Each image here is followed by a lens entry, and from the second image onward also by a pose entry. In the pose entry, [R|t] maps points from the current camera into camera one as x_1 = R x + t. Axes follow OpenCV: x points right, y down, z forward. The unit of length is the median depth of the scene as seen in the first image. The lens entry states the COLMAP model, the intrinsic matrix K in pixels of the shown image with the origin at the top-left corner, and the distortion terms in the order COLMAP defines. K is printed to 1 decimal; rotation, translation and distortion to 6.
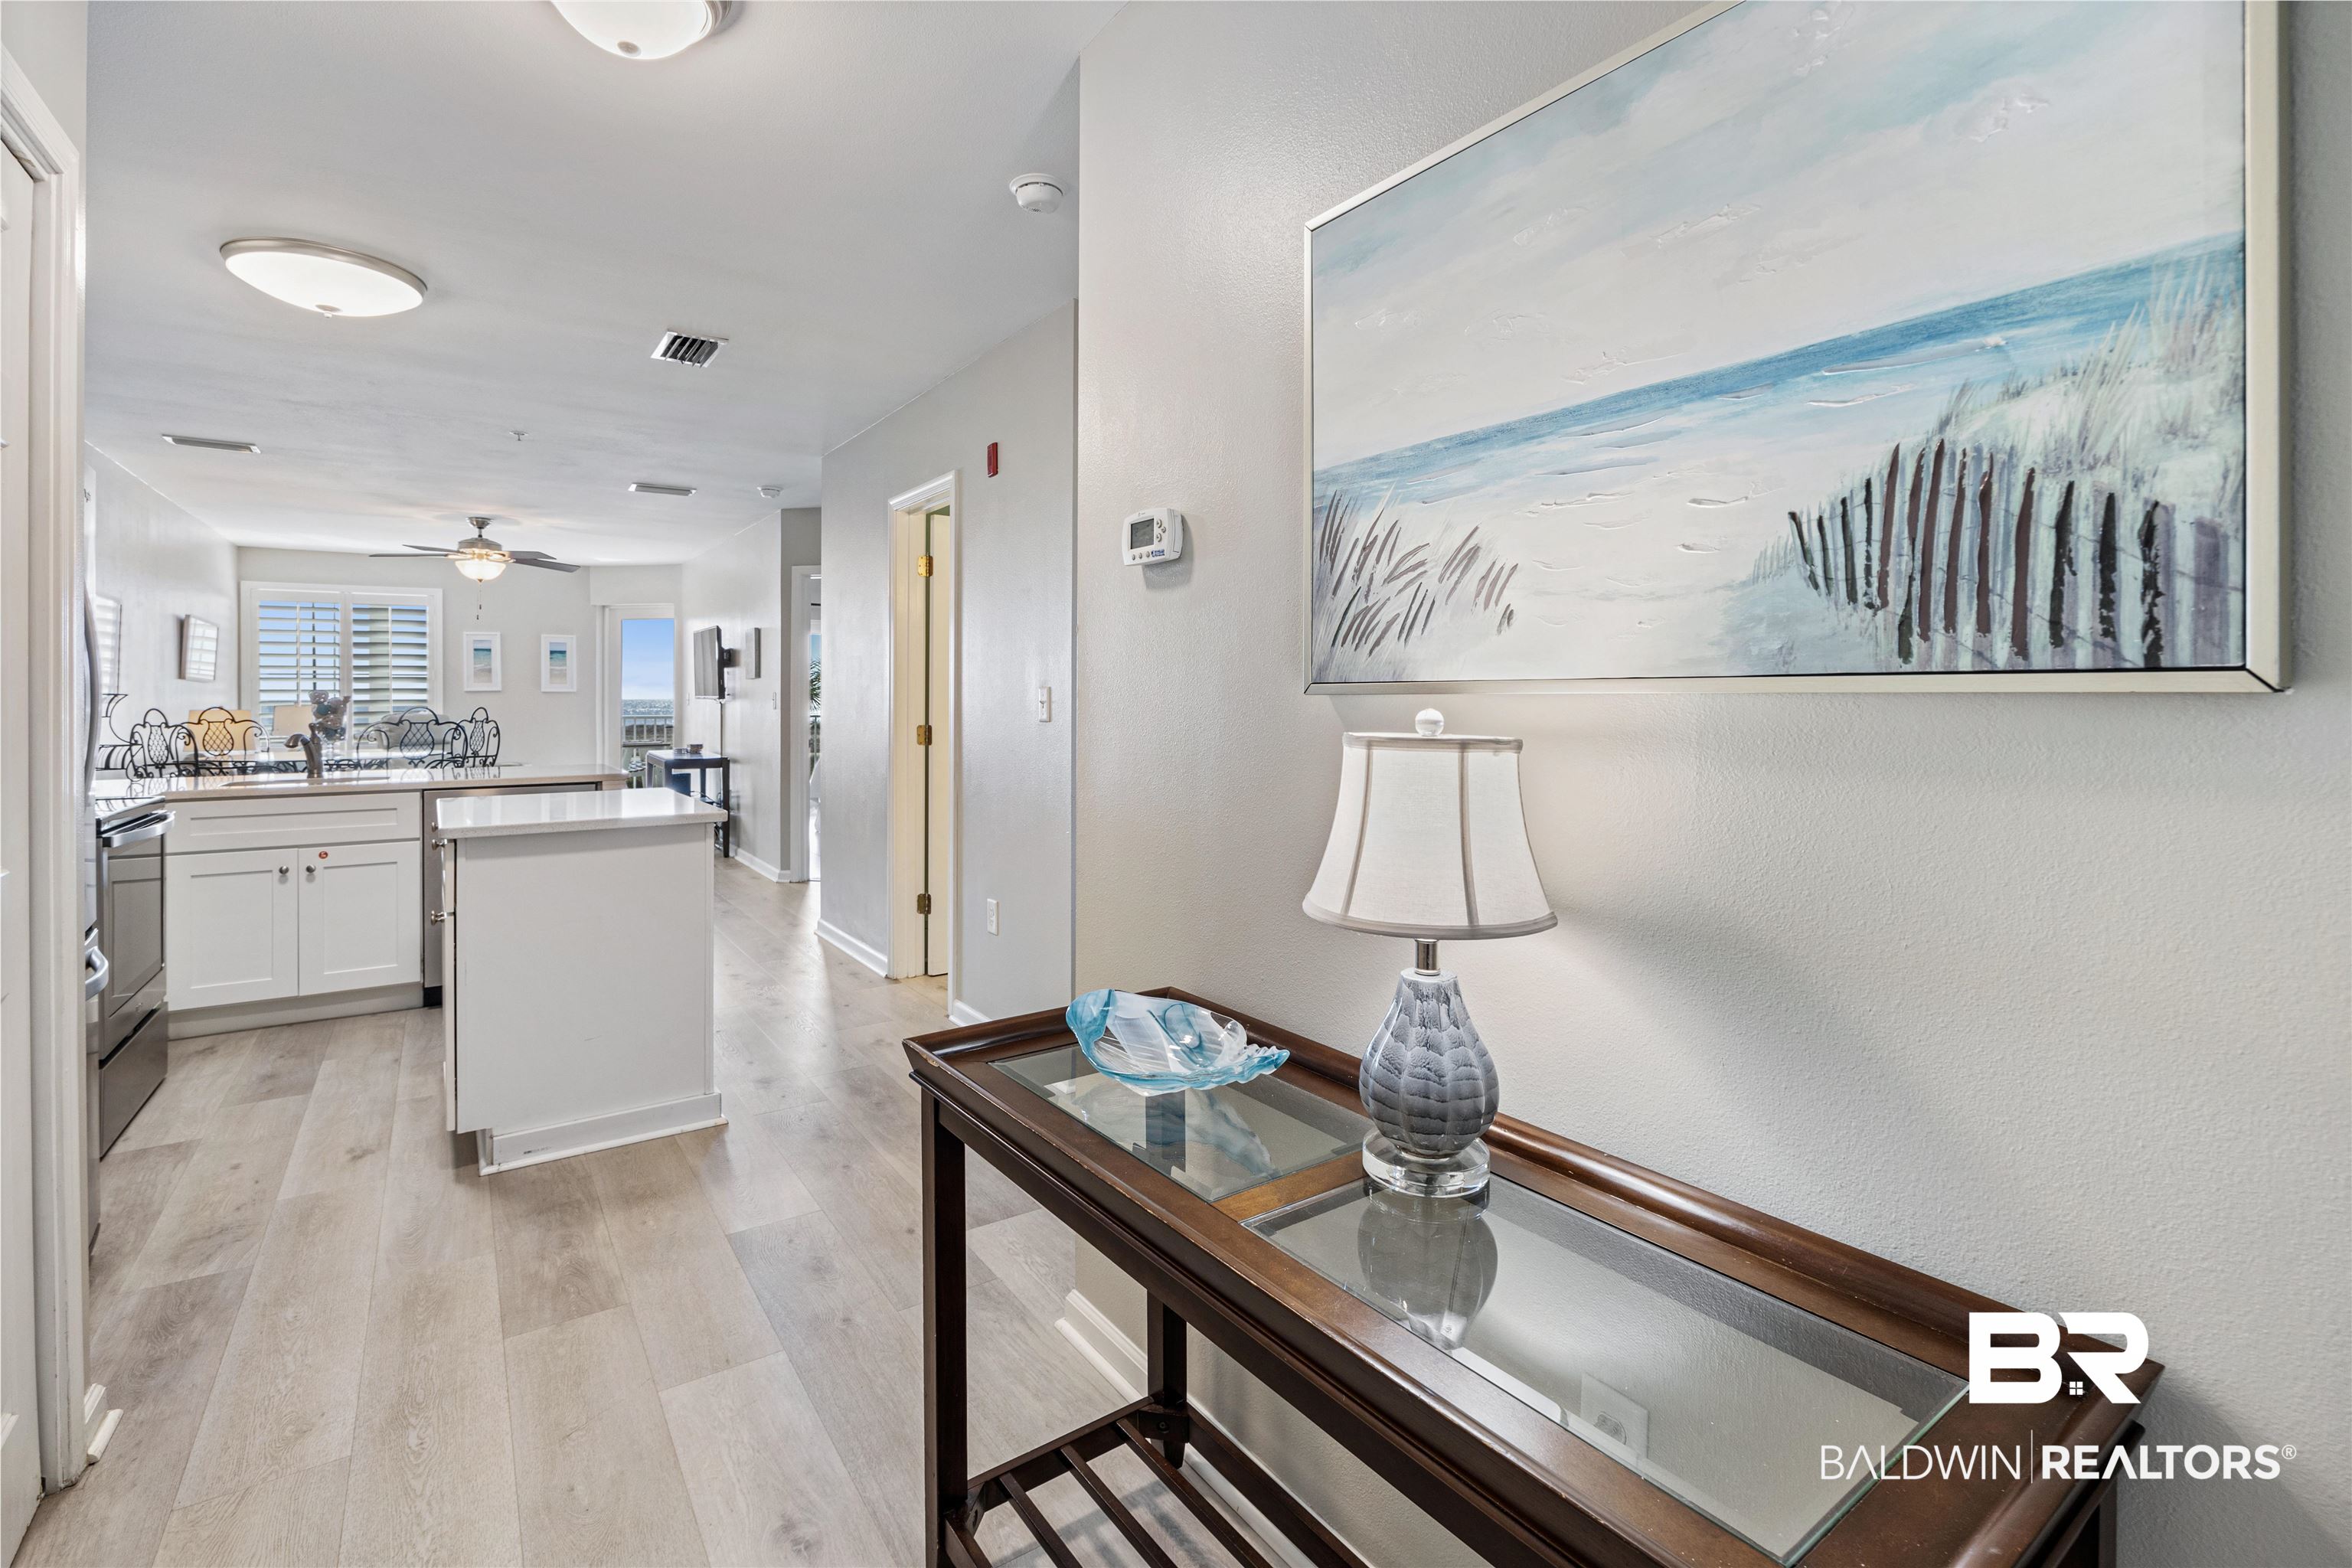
lens RADIAL K [[1064.7, 0, 1158.8], [0, 1064.7, 693.7], [0, 0, 1]] dist [-0.013481, 0.002298]
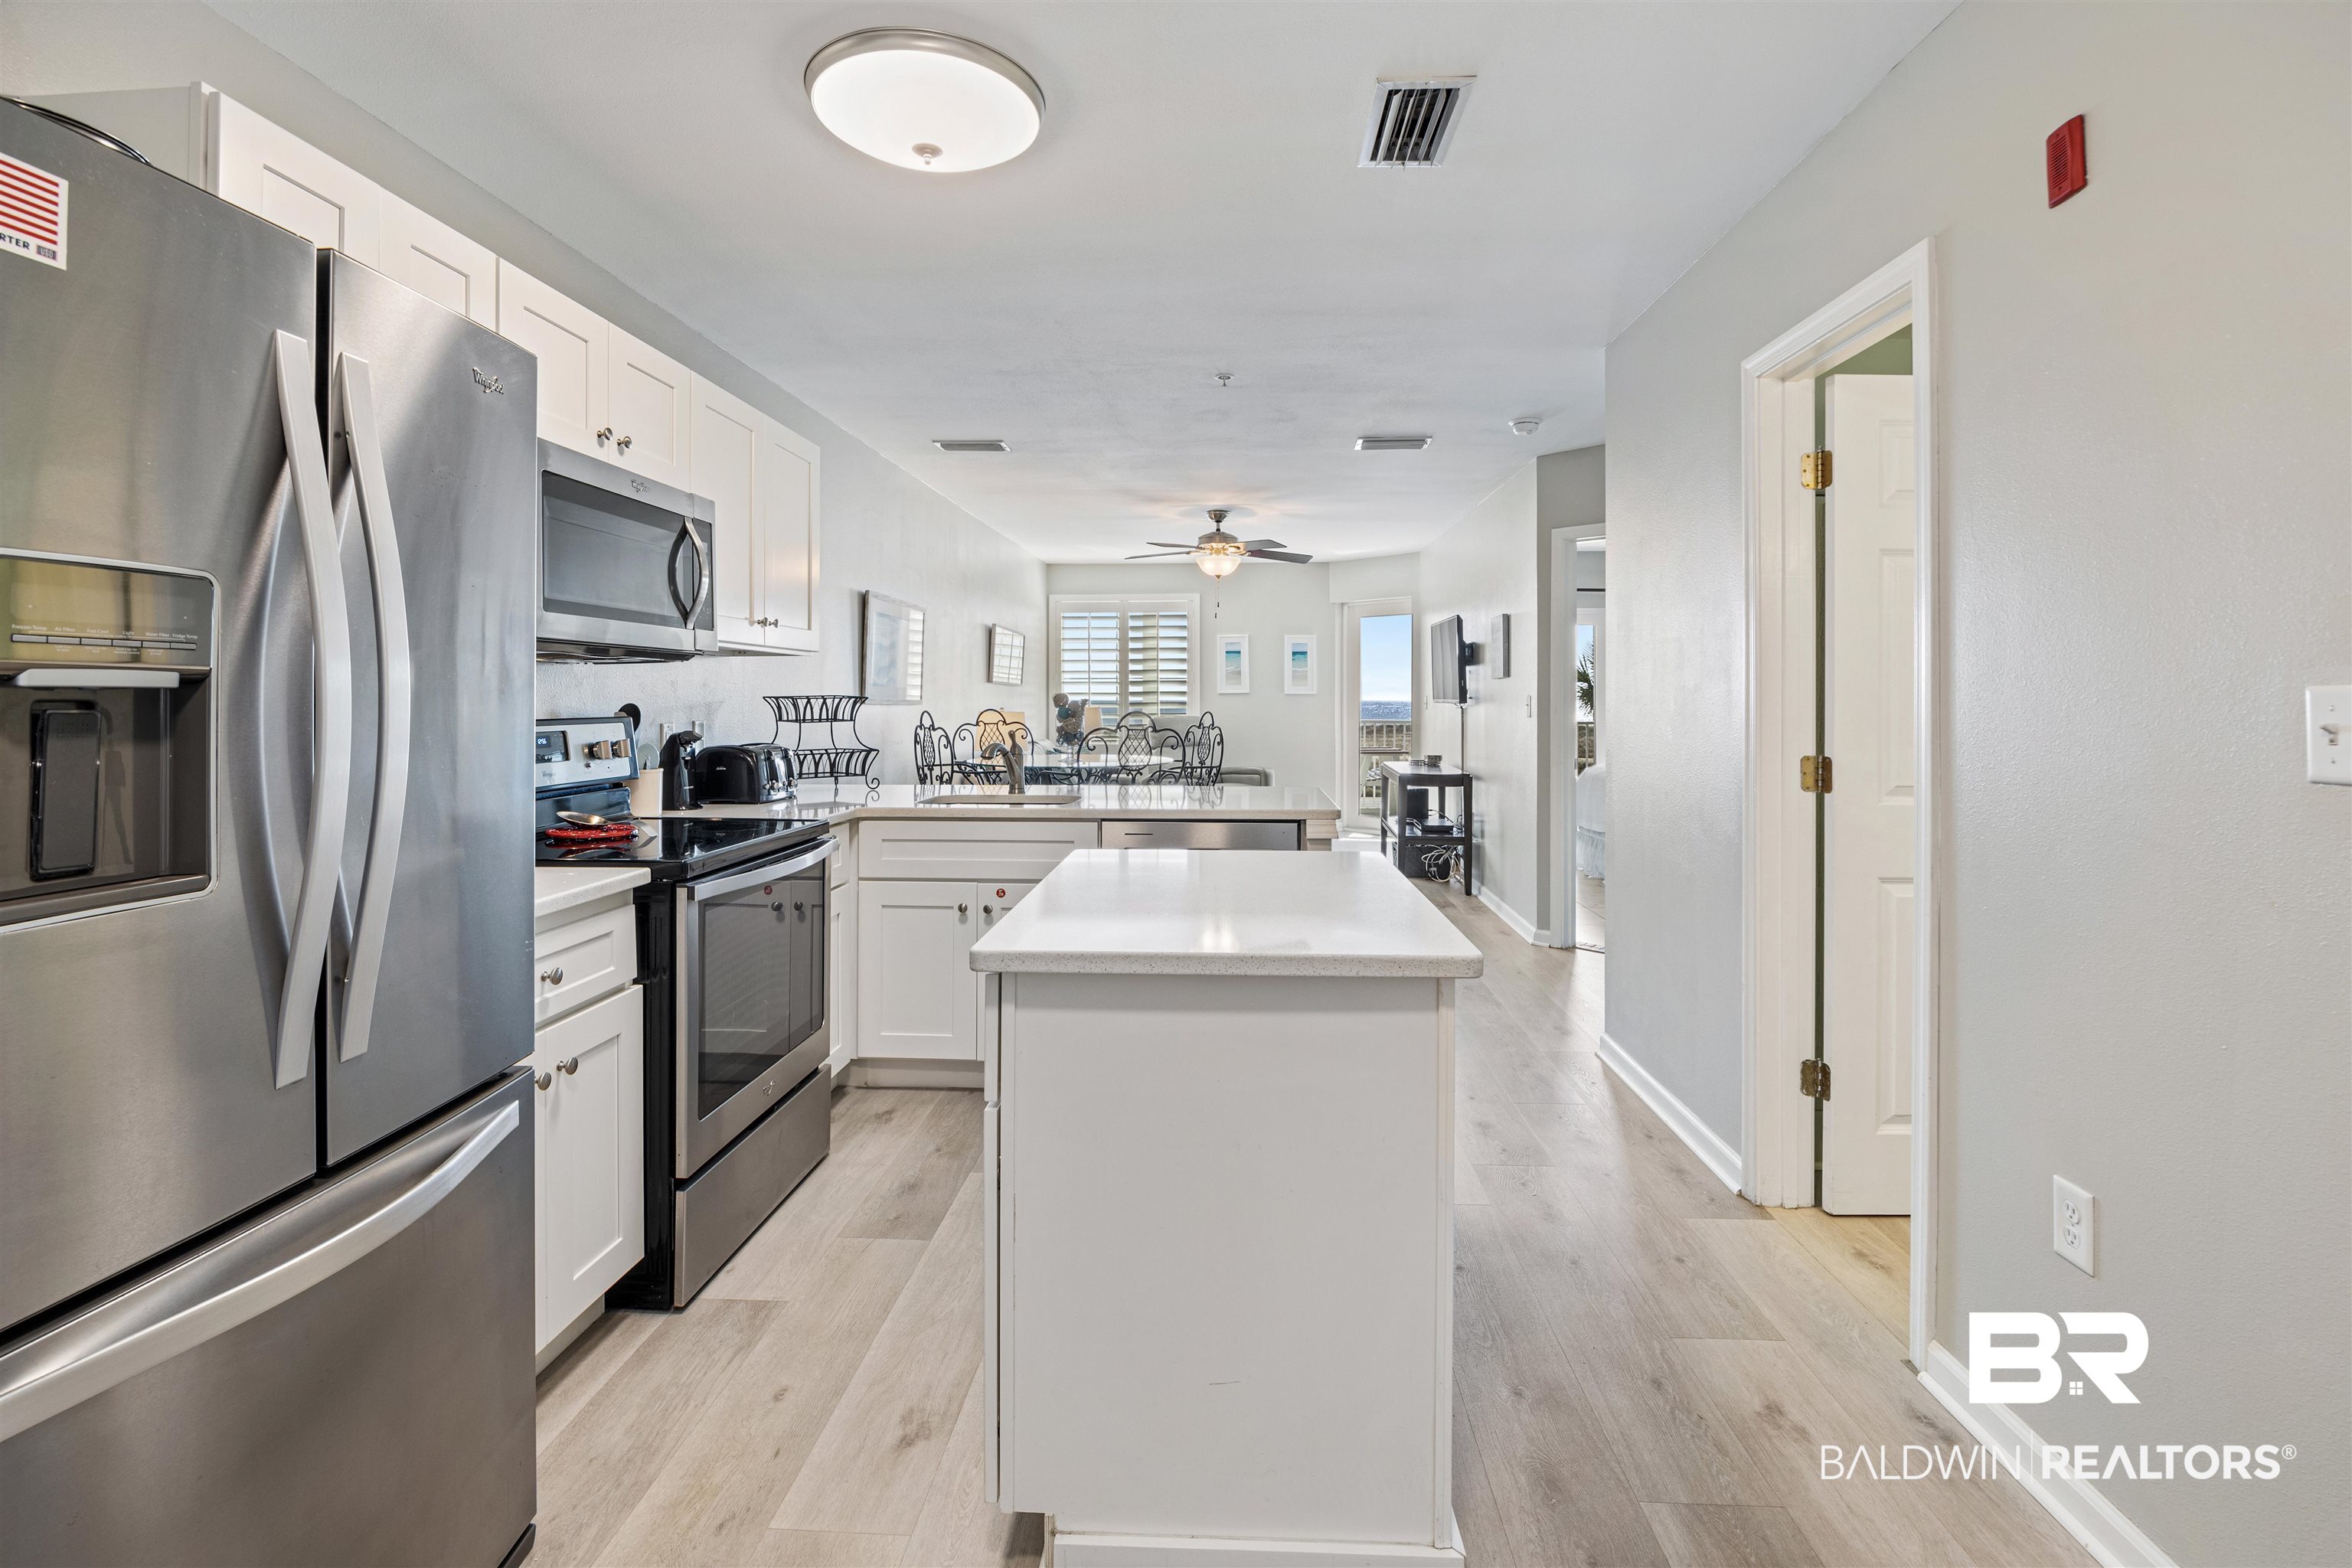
lens RADIAL K [[1064.7, 0, 1196.7], [0, 1064.7, 688.8], [0, 0, 1]] dist [-0.013481, 0.002298]
pose [[0.805780, -0.002680, -0.592210, -0.117928], [-0.001206, 0.999980, -0.006165, -0.001050], [0.592214, 0.005682, 0.805760, 0.281034]]
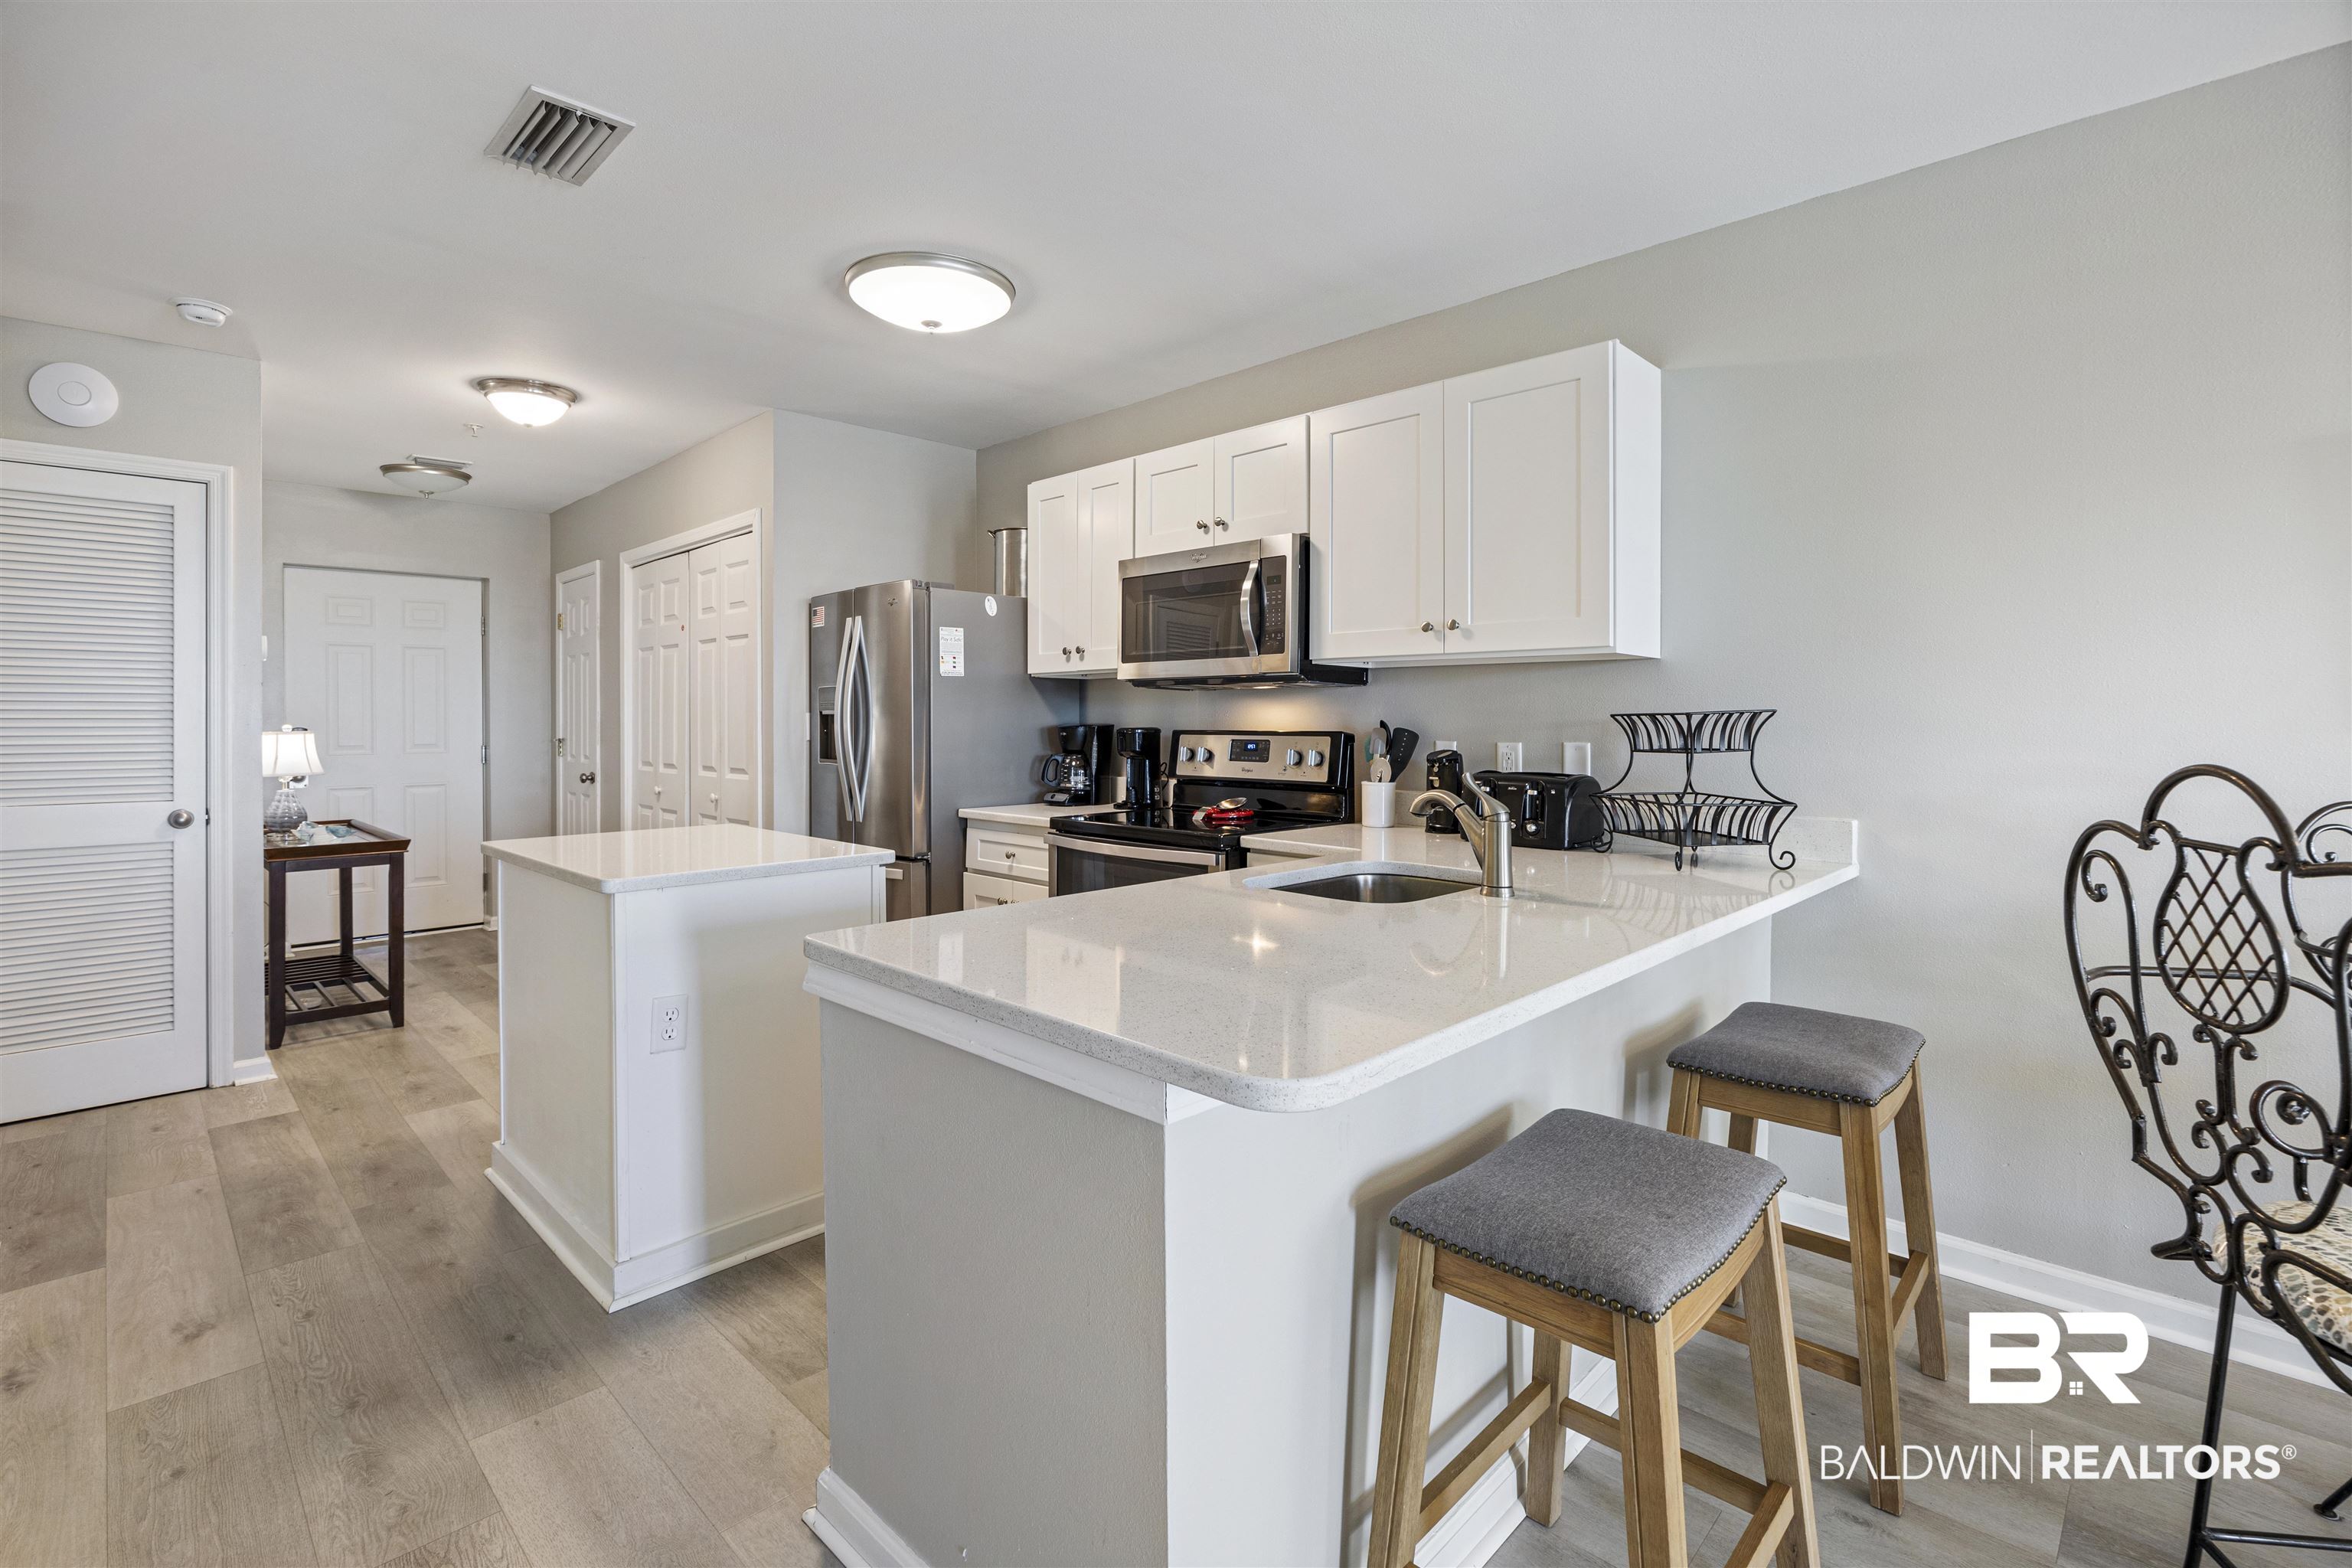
lens RADIAL K [[1064.7, 0, 1170.9], [0, 1064.7, 723.3], [0, 0, 1]] dist [-0.013481, 0.002298]
pose [[-0.979294, 0.004926, -0.202384, -0.412224], [0.002860, 0.999941, 0.010504, -0.001699], [0.202423, 0.009708, -0.979250, 1.035597]]
